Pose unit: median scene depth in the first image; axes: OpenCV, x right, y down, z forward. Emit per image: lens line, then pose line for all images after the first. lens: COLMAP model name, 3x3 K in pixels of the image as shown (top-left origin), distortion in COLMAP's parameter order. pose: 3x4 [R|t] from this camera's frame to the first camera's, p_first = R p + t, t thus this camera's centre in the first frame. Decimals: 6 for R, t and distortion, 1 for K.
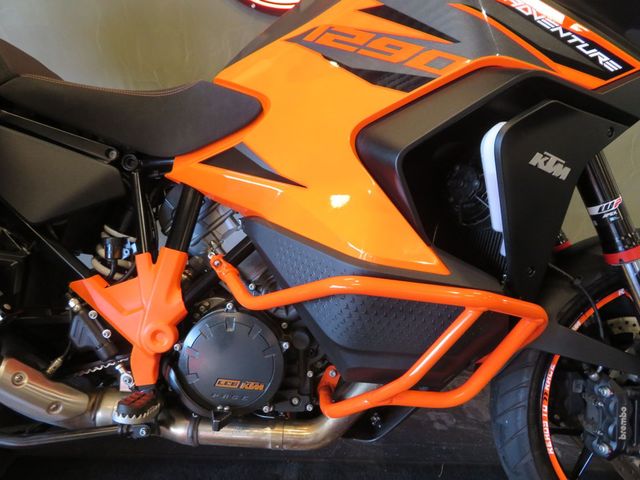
lens RADIAL K [[451.9, 0, 320.0], [0, 451.9, 240.0], [0, 0, 1]] dist [0.000748, -0.002857]
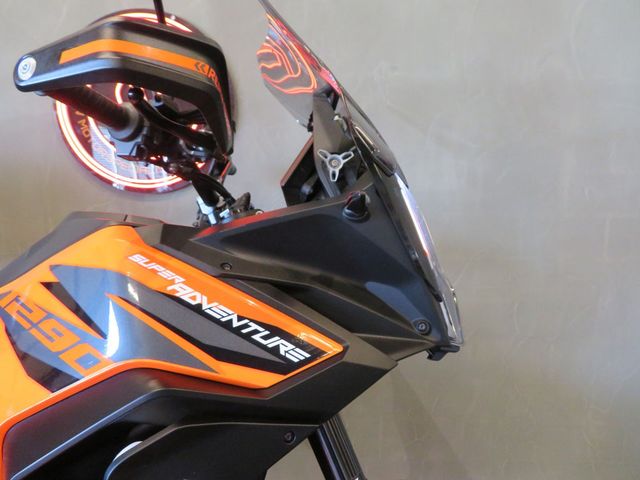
lens RADIAL K [[465.3, 0, 320.0], [0, 465.3, 240.0], [0, 0, 1]] dist [-0.000584, 0.000613]
pose [[0.999999, -0.000605, 0.001557, 0.672564], [0.000915, 0.978292, -0.207231, -0.406644], [-0.001398, 0.207232, 0.978291, 0.052308]]
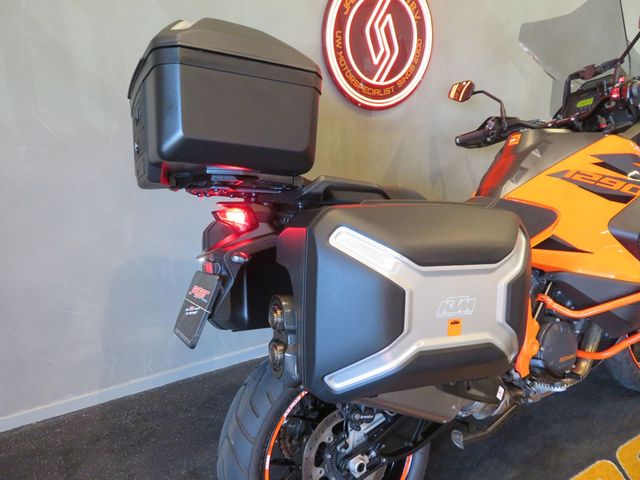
lens RADIAL K [[457.2, 0, 324.4], [0, 457.2, 240.3], [0, 0, 1]] dist [-0.002441, -0.003405]
pose [[0.855772, -0.183663, 0.483656, -2.089517], [0.168082, 0.982852, 0.075826, -0.540400], [-0.489289, 0.016404, 0.871968, -0.224098]]
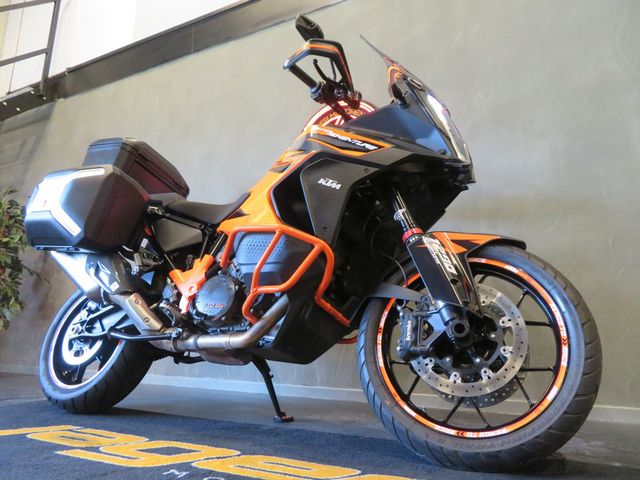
lens RADIAL K [[473.4, 0, 320.0], [0, 473.4, 240.0], [0, 0, 1]] dist [-0.000230, -0.003059]
pose [[0.891570, -0.107634, -0.439908, 1.358839], [-0.132405, 0.866959, -0.480470, 1.136019], [0.433097, 0.486618, 0.758703, -0.647240]]
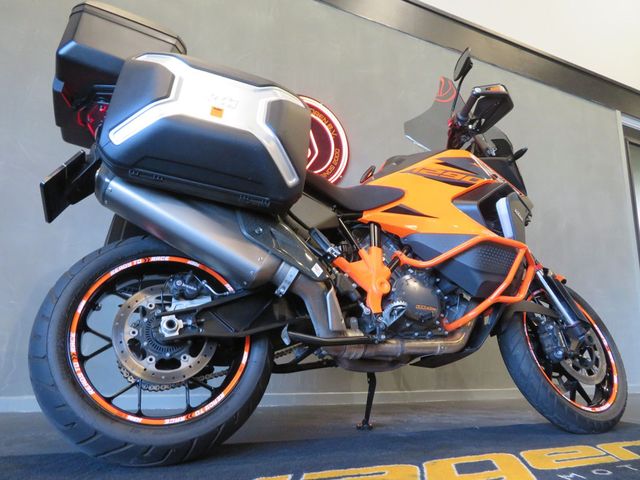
lens RADIAL K [[461.4, 0, 326.4], [0, 461.4, 242.1], [0, 0, 1]] dist [-0.007637, 0.002634]
pose [[0.895119, 0.091559, 0.436324, -1.582128], [0.141623, 0.869596, -0.473018, 1.036789], [-0.422735, 0.485201, 0.765425, -0.518874]]
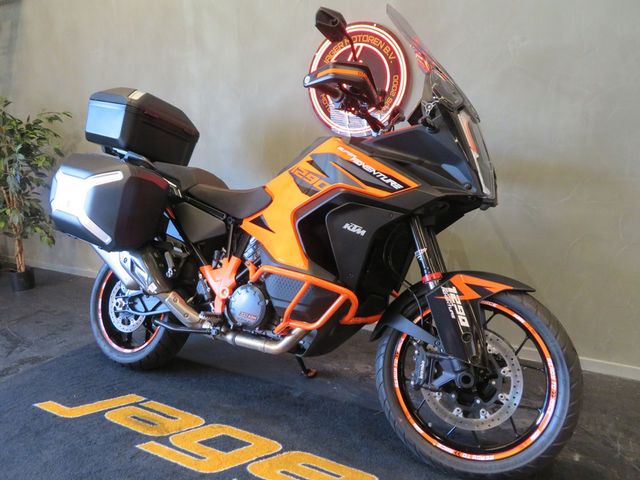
lens RADIAL K [[468.5, 0, 321.5], [0, 468.5, 247.2], [0, 0, 1]] dist [-0.001152, 0.002255]
pose [[0.891092, 0.068546, -0.448617, 1.325918], [-0.123458, 0.987861, -0.094285, 0.164571], [0.436708, 0.139402, 0.888737, -1.122554]]
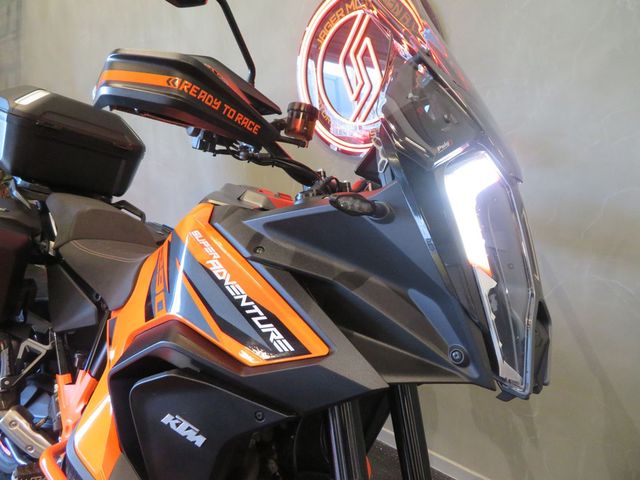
lens RADIAL K [[463.5, 0, 311.4], [0, 463.5, 242.6], [0, 0, 1]] dist [-0.000012, -0.005482]
pose [[0.762547, 0.147285, -0.629943, 1.230756], [-0.201431, 0.979390, -0.014845, -0.576823], [0.614774, 0.138210, 0.776499, 0.255519]]
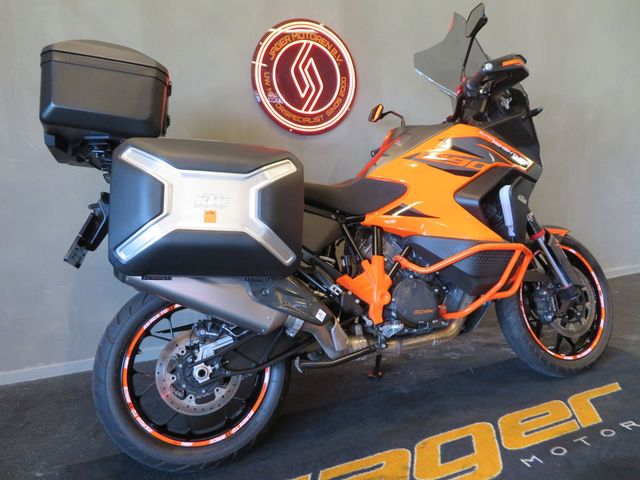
lens RADIAL K [[461.4, 0, 326.4], [0, 461.4, 242.1], [0, 0, 1]] dist [-0.007637, 0.002634]
pose [[0.918316, -0.122076, 0.376554, -1.518331], [0.180579, 0.975704, -0.124069, 0.202725], [-0.352259, 0.181932, 0.918049, -1.008267]]
